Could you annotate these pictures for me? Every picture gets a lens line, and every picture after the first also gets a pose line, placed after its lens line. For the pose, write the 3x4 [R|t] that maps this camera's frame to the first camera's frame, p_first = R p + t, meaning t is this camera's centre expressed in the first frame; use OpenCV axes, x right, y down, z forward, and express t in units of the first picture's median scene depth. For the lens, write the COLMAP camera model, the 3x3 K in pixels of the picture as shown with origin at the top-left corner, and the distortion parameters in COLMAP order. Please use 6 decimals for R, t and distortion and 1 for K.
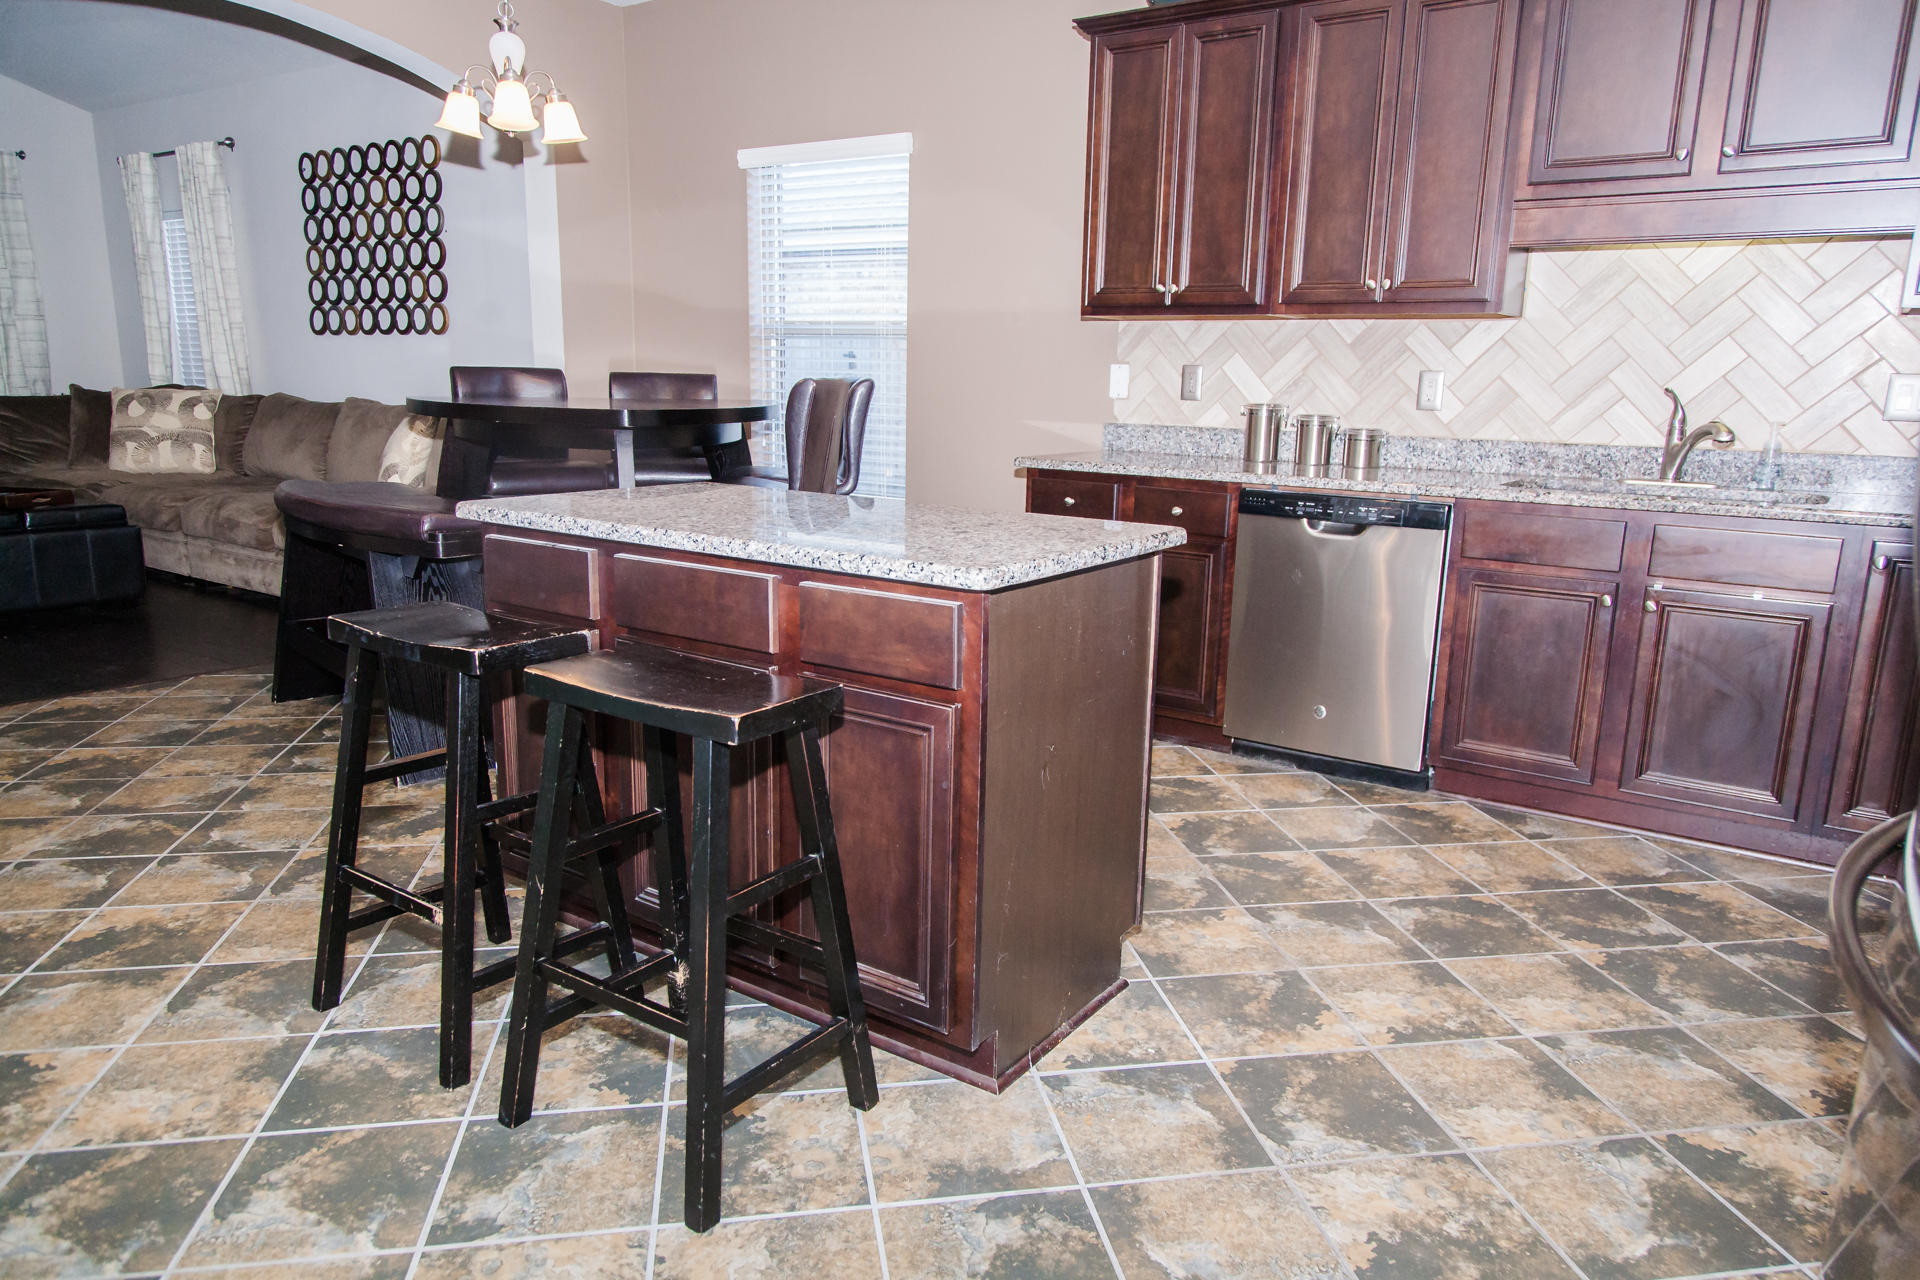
lens RADIAL K [[1268.9, 0, 966.3], [0, 1268.9, 640.8], [0, 0, 1]] dist [0.007041, 0.000816]
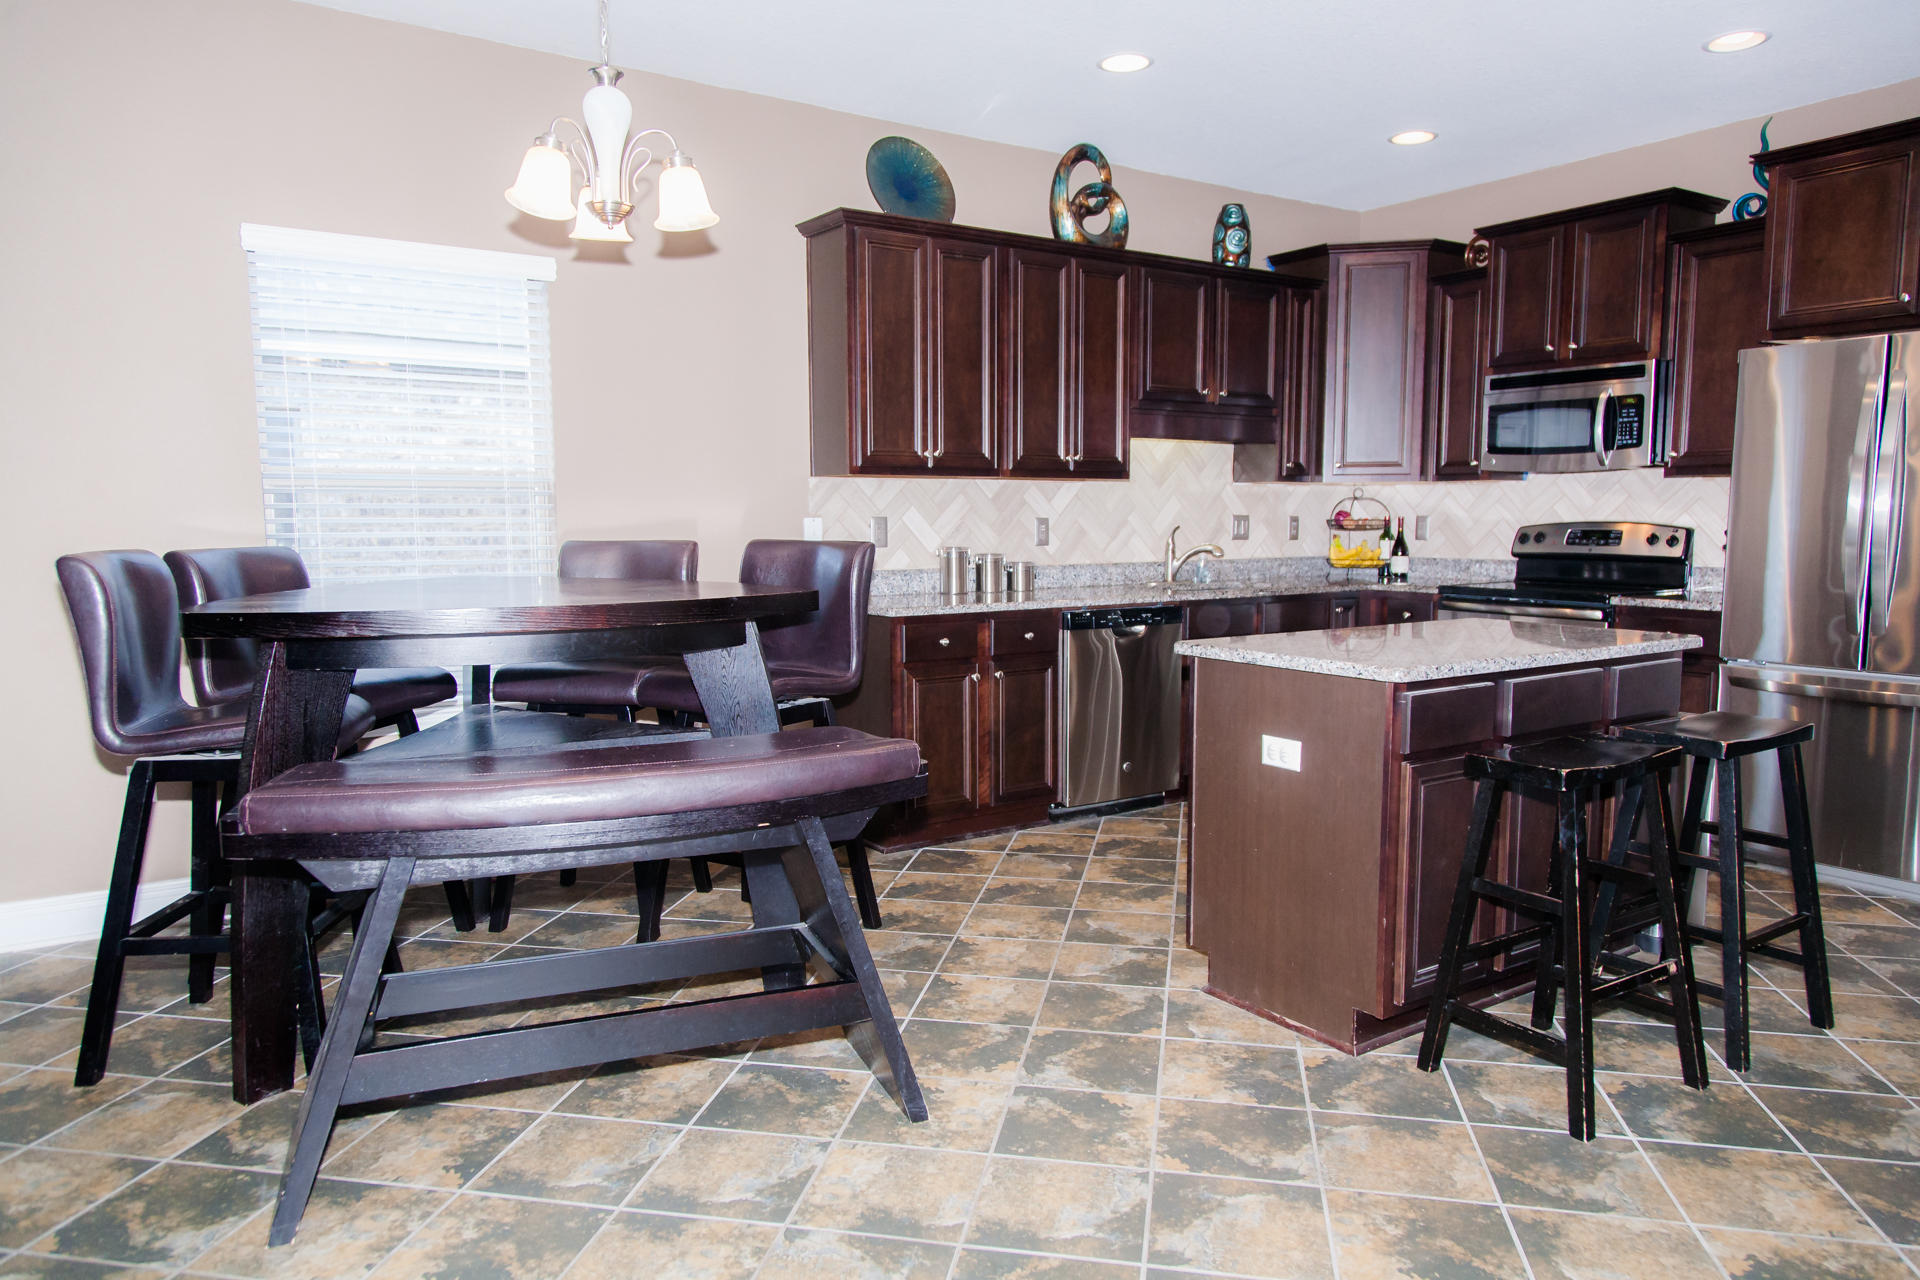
lens RADIAL K [[1268.9, 0, 966.3], [0, 1268.9, 640.8], [0, 0, 1]] dist [0.007041, 0.000816]
pose [[0.359332, -0.116621, 0.925894, -0.959294], [0.204425, 0.977900, 0.043836, -0.160242], [-0.910544, 0.173524, 0.375231, 0.586623]]
